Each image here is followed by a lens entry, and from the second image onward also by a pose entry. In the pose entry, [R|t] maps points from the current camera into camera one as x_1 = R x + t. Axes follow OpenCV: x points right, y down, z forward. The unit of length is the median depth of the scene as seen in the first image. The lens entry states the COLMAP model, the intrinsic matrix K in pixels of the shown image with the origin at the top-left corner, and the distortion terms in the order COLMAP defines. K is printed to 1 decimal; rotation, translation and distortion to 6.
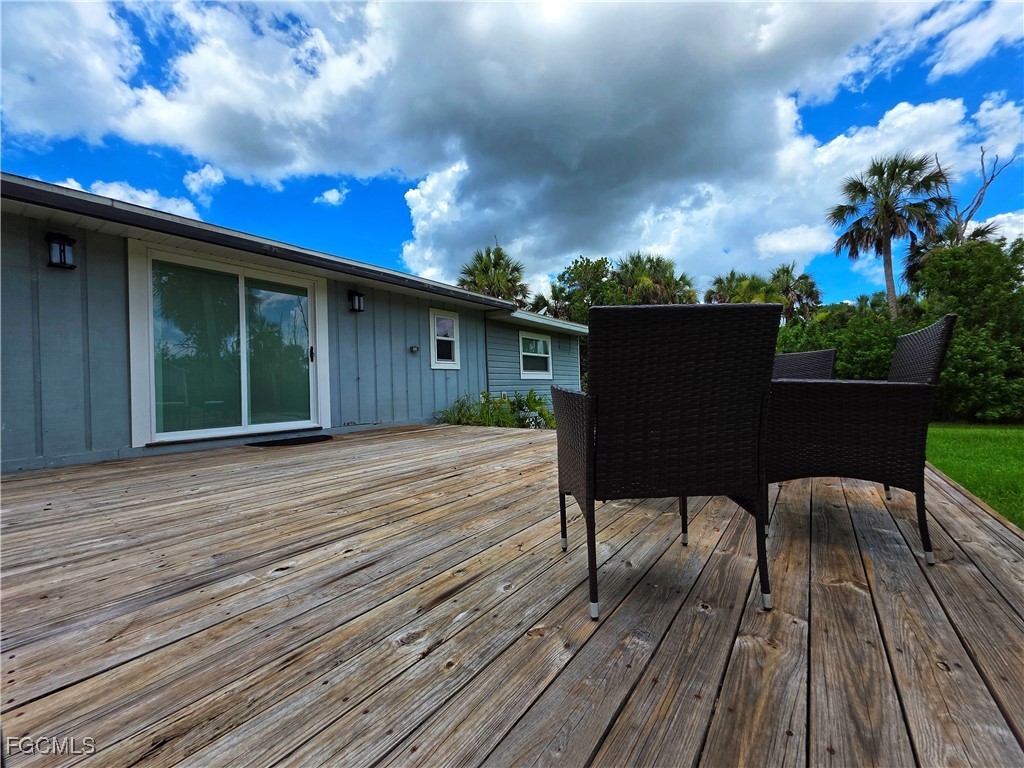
lens RADIAL K [[414.2, 0, 514.5], [0, 414.2, 381.9], [0, 0, 1]] dist [-0.000771, -0.000012]
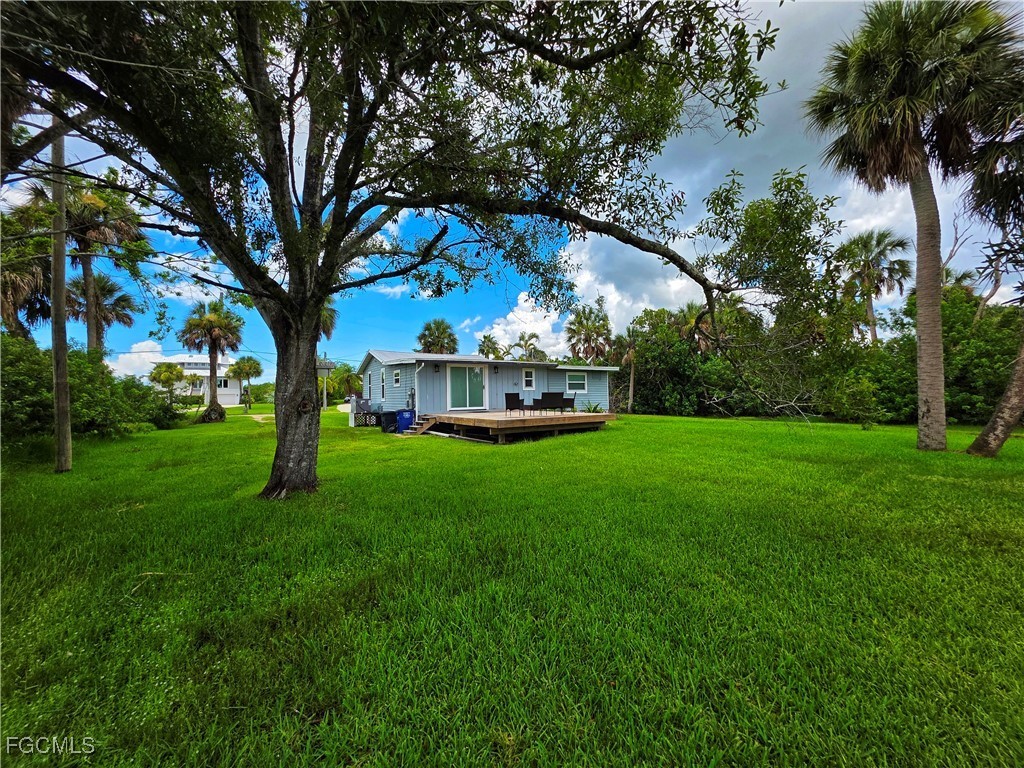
lens RADIAL K [[414.2, 0, 511.1], [0, 414.2, 388.2], [0, 0, 1]] dist [-0.000771, -0.000012]
pose [[0.929603, -0.003386, -0.368546, 0.647980], [0.001375, 0.999983, -0.005719, -0.027409], [0.368559, 0.004810, 0.929592, -1.387210]]
